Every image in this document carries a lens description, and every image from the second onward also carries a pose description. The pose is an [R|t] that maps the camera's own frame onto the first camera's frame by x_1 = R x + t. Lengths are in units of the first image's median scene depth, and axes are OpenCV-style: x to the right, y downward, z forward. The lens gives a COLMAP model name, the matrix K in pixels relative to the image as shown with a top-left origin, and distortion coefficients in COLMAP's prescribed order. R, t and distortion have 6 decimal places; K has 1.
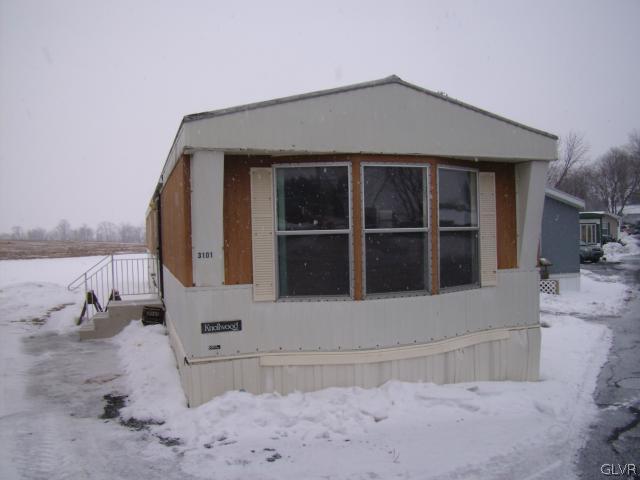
lens RADIAL K [[527.1, 0, 320.0], [0, 527.1, 240.0], [0, 0, 1]] dist [-0.182172, 0.173201]
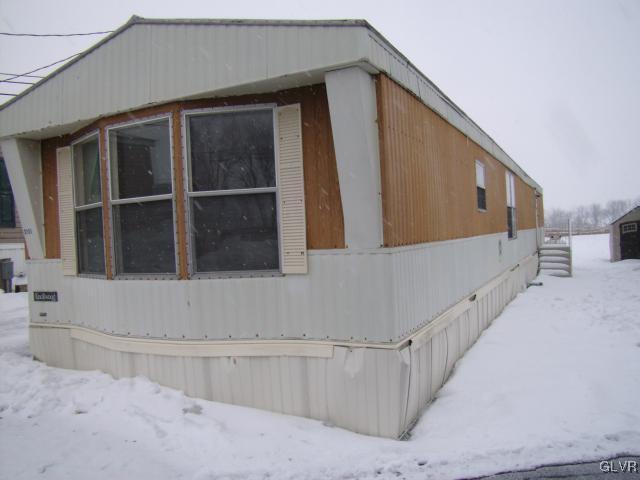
lens RADIAL K [[527.1, 0, 320.0], [0, 527.1, 240.0], [0, 0, 1]] dist [-0.182172, 0.173201]
pose [[0.725576, 0.000080, -0.688142, 0.907113], [0.022766, 0.999450, 0.024122, 0.032195], [0.687766, -0.033168, 0.725175, 0.586492]]
